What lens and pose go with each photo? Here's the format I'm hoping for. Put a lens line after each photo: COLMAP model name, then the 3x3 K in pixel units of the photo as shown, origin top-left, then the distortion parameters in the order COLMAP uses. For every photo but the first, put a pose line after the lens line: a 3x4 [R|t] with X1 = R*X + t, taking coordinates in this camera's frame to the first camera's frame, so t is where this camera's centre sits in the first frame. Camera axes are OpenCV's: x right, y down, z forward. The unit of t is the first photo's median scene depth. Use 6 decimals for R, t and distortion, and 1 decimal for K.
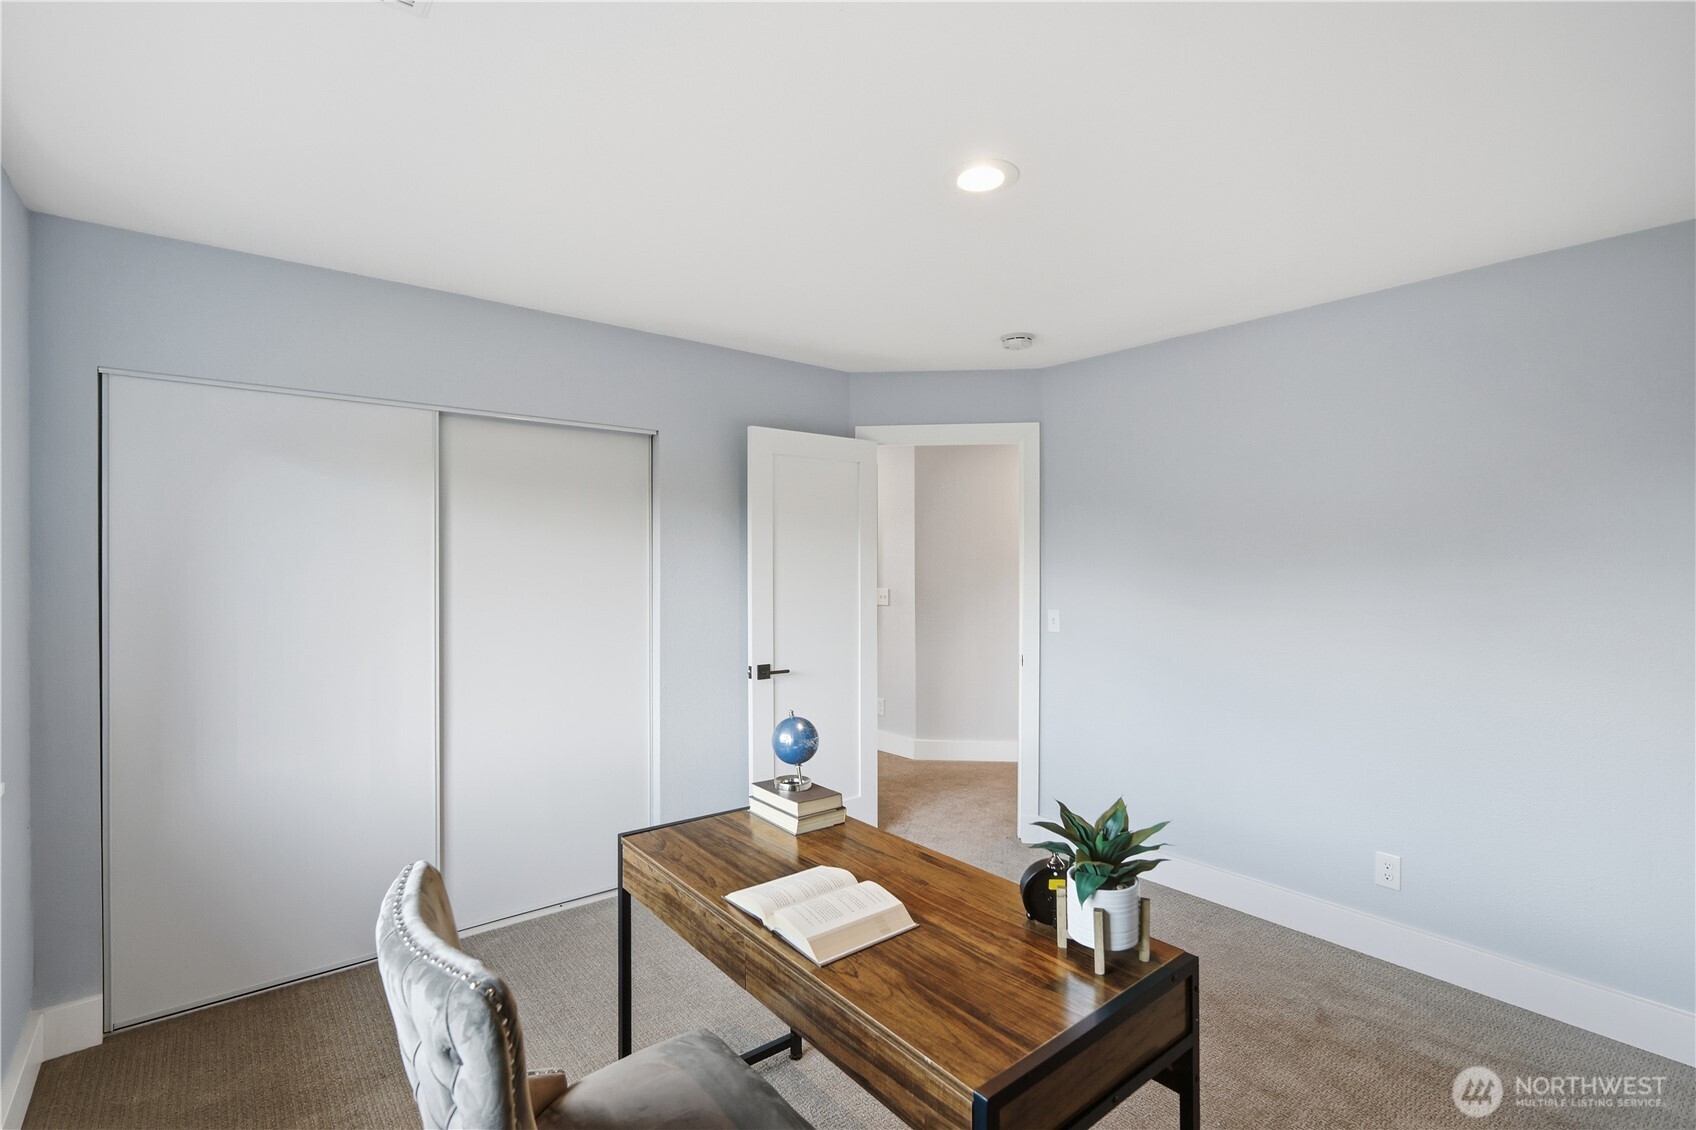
lens RADIAL K [[790.0, 0, 854.6], [0, 790.0, 561.0], [0, 0, 1]] dist [-0.003927, 0.000025]
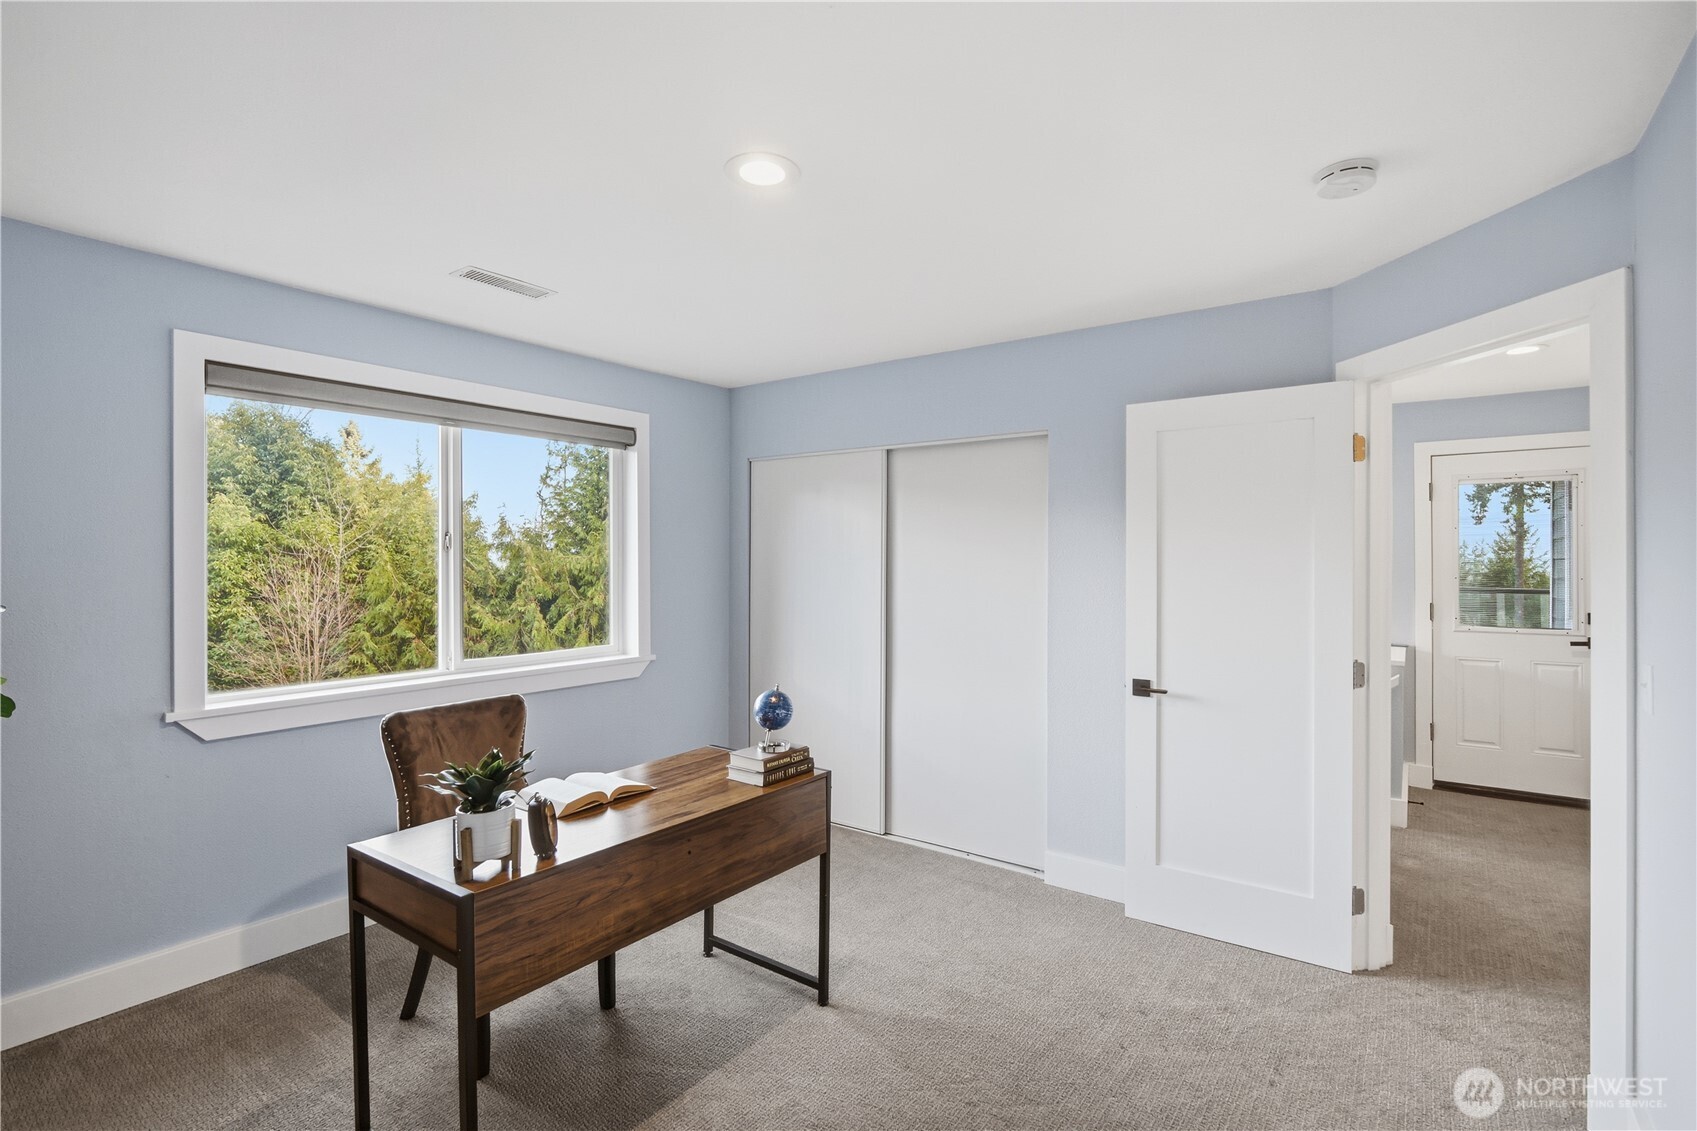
lens RADIAL K [[808.4, 0, 848.5], [0, 808.4, 565.5], [0, 0, 1]] dist [-0.000632, 0.000050]
pose [[0.255988, 0.000947, -0.966680, 0.796833], [-0.005455, 0.999985, -0.000465, 0.011105], [0.966665, 0.005392, 0.255989, 0.568823]]
